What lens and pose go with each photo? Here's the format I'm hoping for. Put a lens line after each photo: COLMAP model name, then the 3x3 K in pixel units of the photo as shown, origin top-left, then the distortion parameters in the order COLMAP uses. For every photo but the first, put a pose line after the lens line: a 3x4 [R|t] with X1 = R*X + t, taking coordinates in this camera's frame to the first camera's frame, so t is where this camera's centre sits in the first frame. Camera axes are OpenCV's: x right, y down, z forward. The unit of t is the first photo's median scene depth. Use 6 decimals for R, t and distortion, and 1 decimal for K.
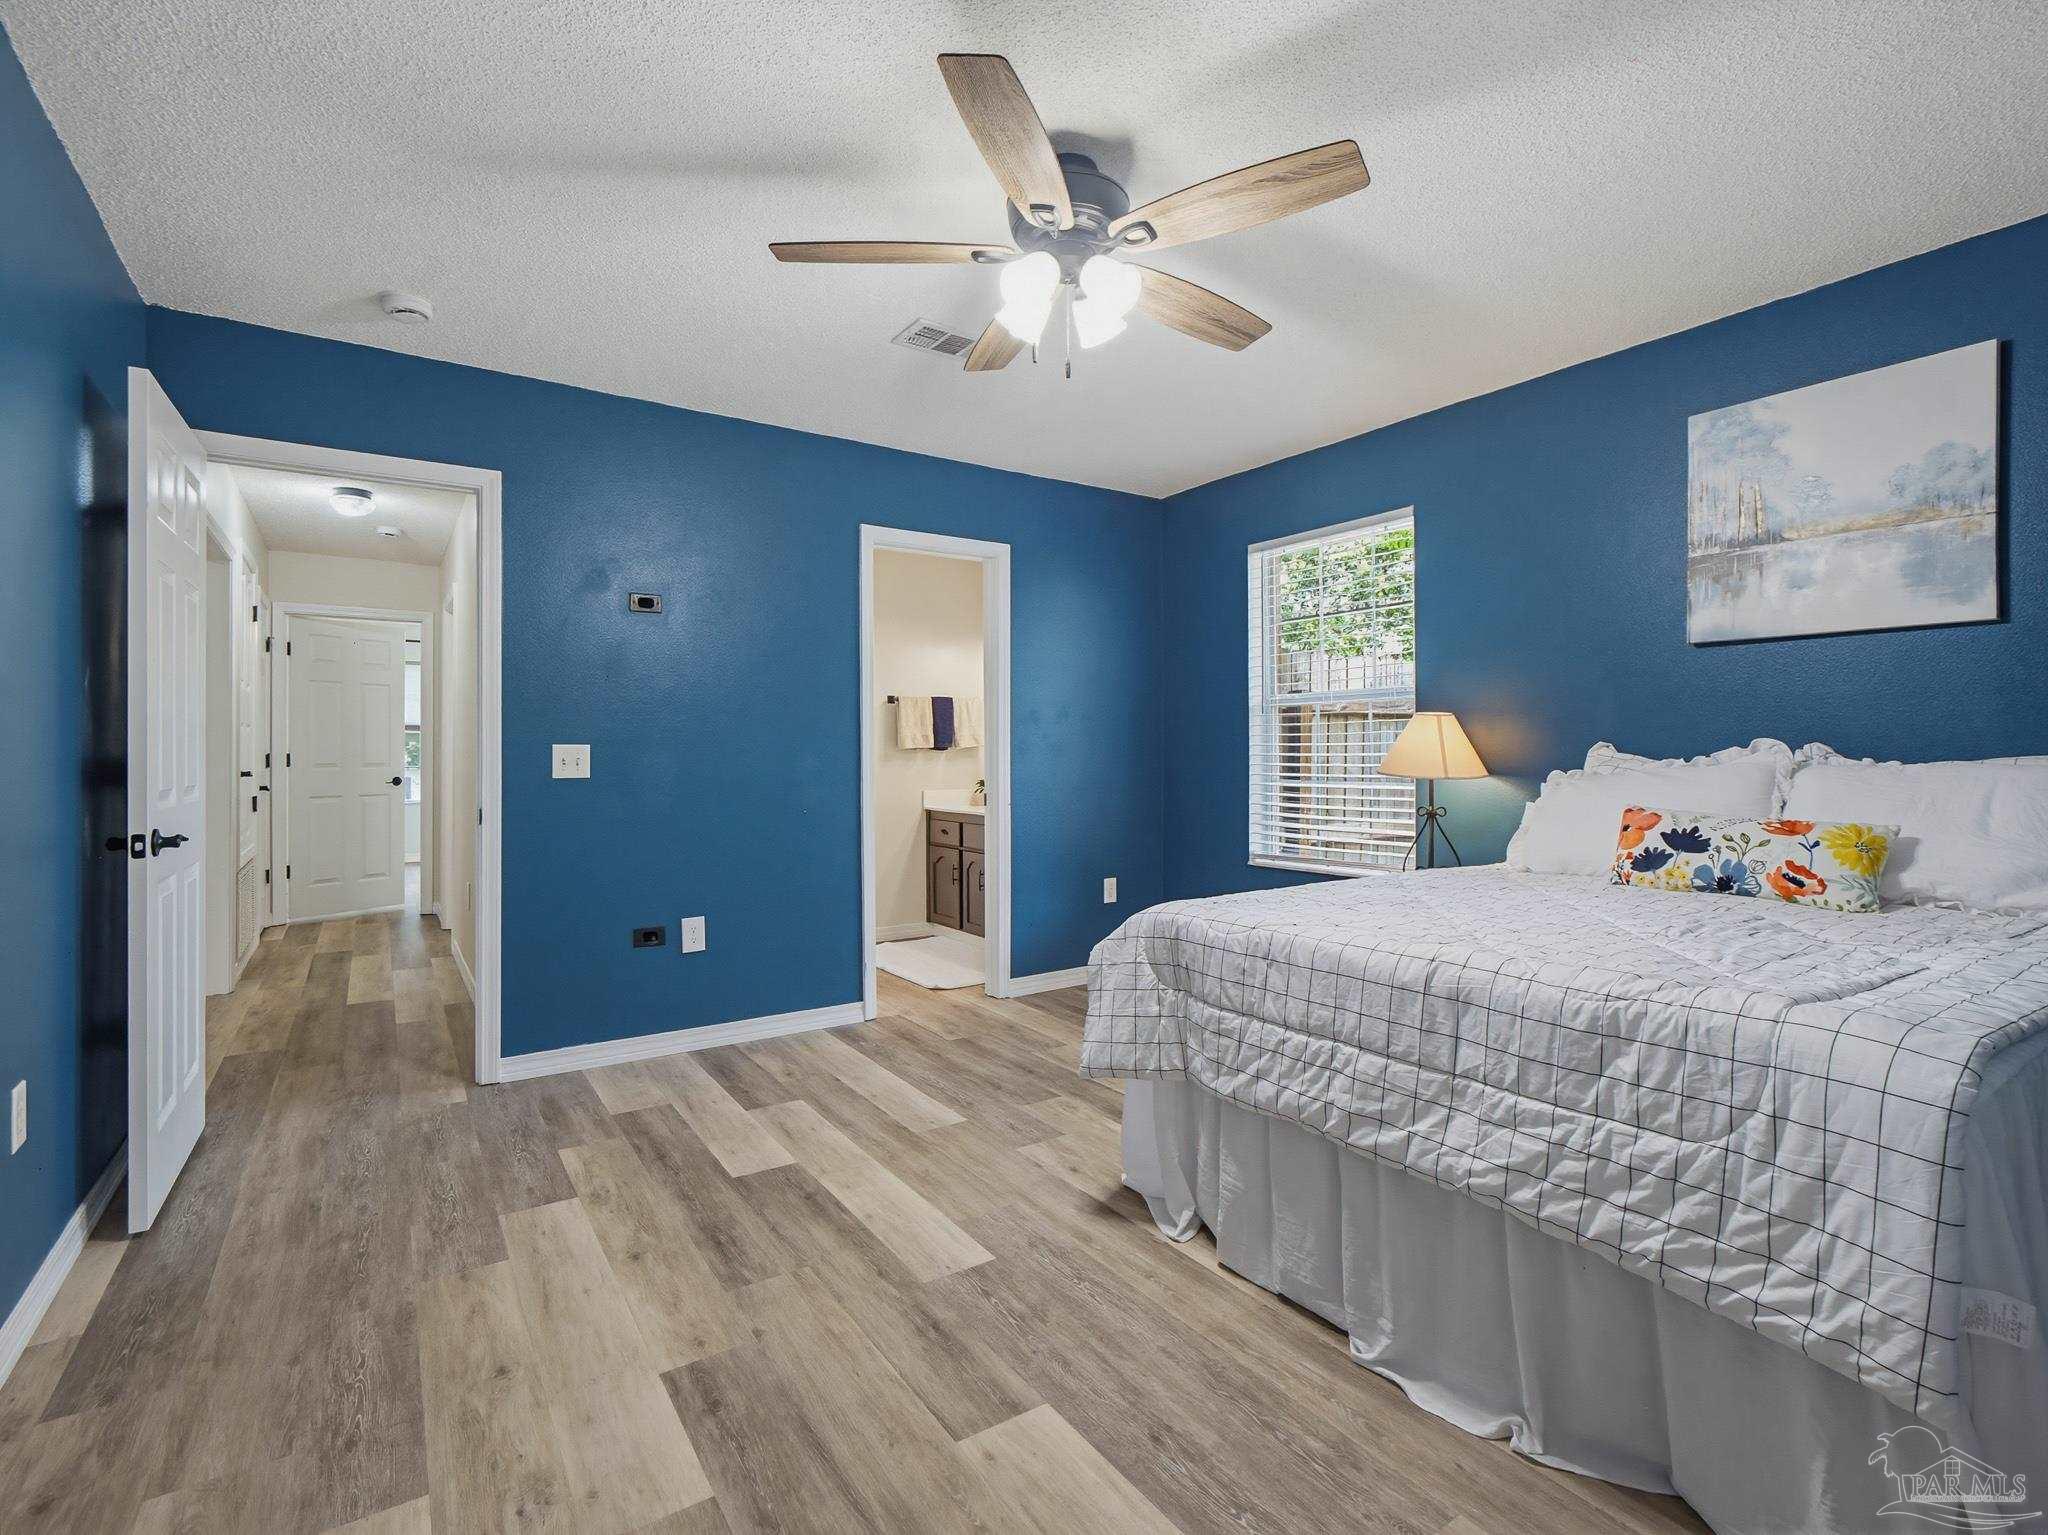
lens RADIAL K [[982.4, 0, 1030.5], [0, 982.4, 765.5], [0, 0, 1]] dist [-0.000941, 0.000073]
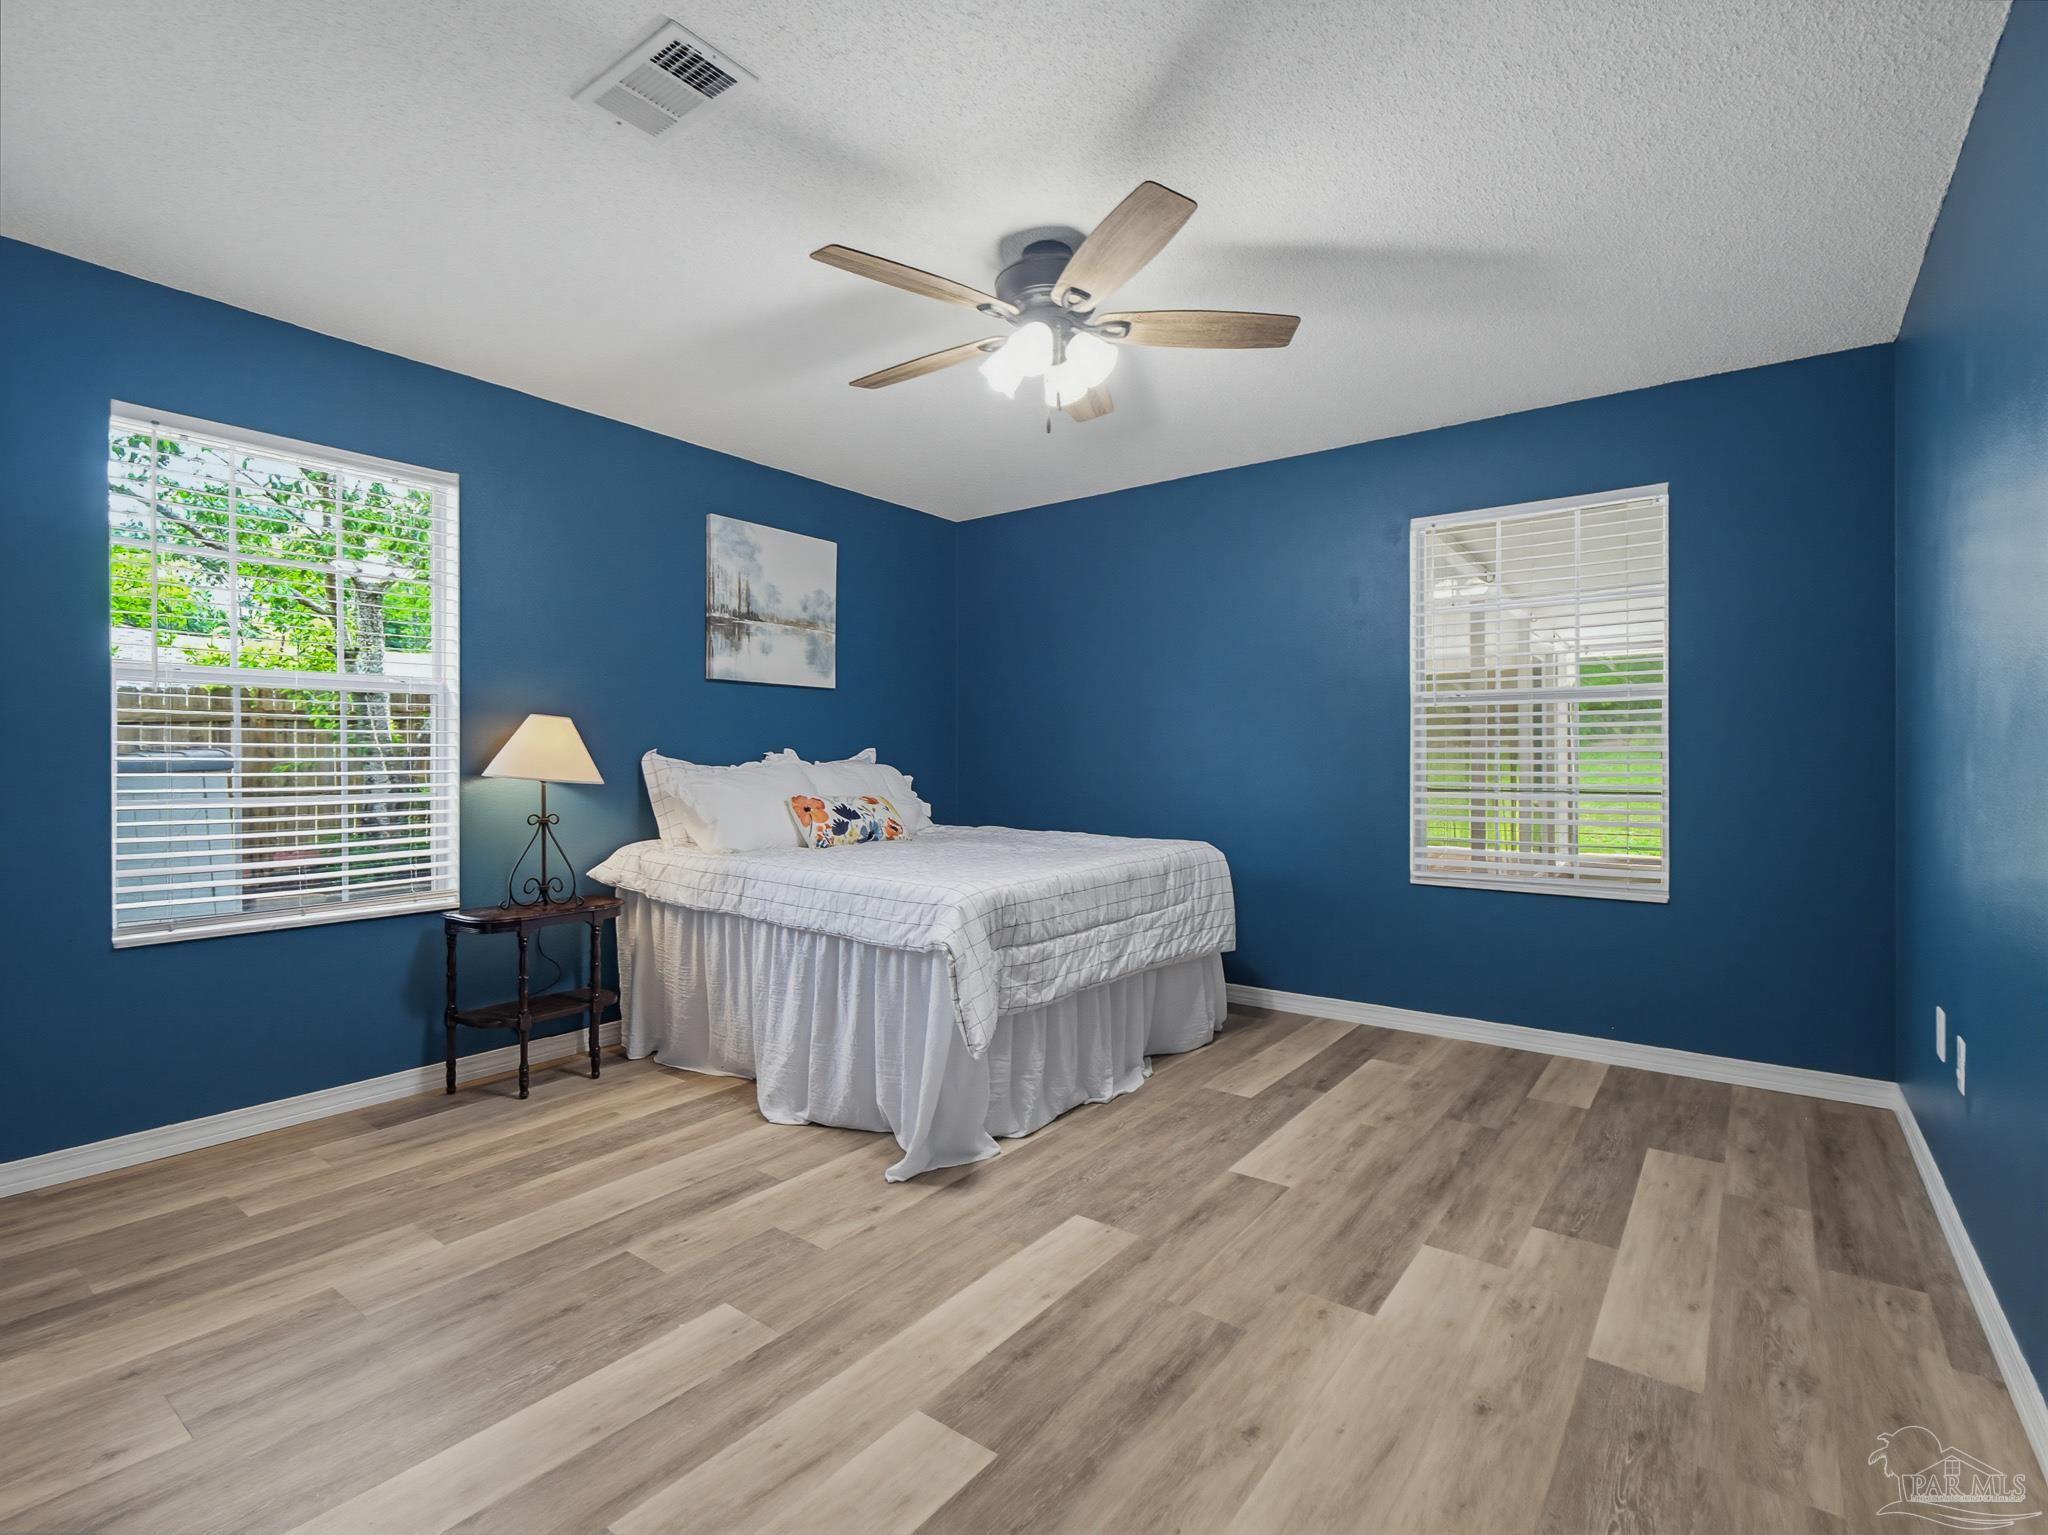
lens RADIAL K [[977.8, 0, 1028.6], [0, 977.8, 781.3], [0, 0, 1]] dist [-0.000443, -0.000269]
pose [[-0.334433, -0.019659, 0.942214, -1.090021], [0.013396, 0.999582, 0.025611, -0.013195], [-0.942324, 0.021187, -0.334030, 1.473681]]
